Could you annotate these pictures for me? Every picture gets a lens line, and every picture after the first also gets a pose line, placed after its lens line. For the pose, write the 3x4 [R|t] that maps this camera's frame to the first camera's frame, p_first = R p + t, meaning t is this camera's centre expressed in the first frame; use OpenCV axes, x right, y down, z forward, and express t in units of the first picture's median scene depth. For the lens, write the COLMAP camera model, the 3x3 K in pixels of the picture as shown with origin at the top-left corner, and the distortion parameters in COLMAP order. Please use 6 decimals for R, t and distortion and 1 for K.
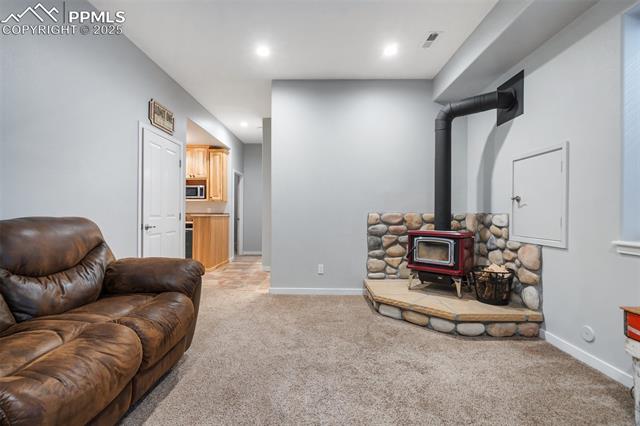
lens RADIAL K [[295.8, 0, 319.6], [0, 295.8, 214.8], [0, 0, 1]] dist [-0.000233, 0.000060]
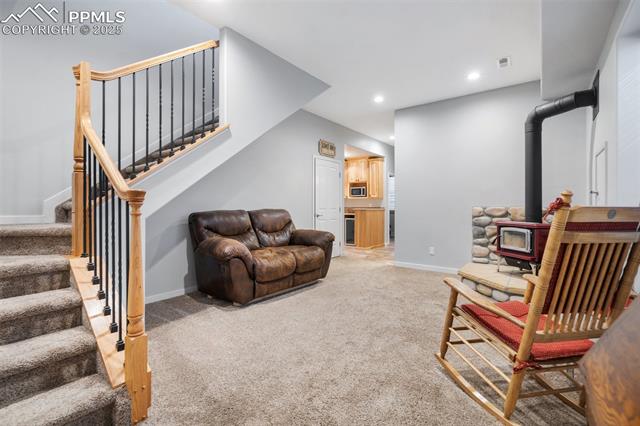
lens RADIAL K [[295.8, 0, 319.6], [0, 295.8, 214.8], [0, 0, 1]] dist [-0.000233, 0.000060]
pose [[0.806166, 0.011766, -0.591572, 0.427999], [-0.001311, 0.999835, 0.018100, 0.006210], [0.591688, -0.013815, 0.806049, -0.364255]]
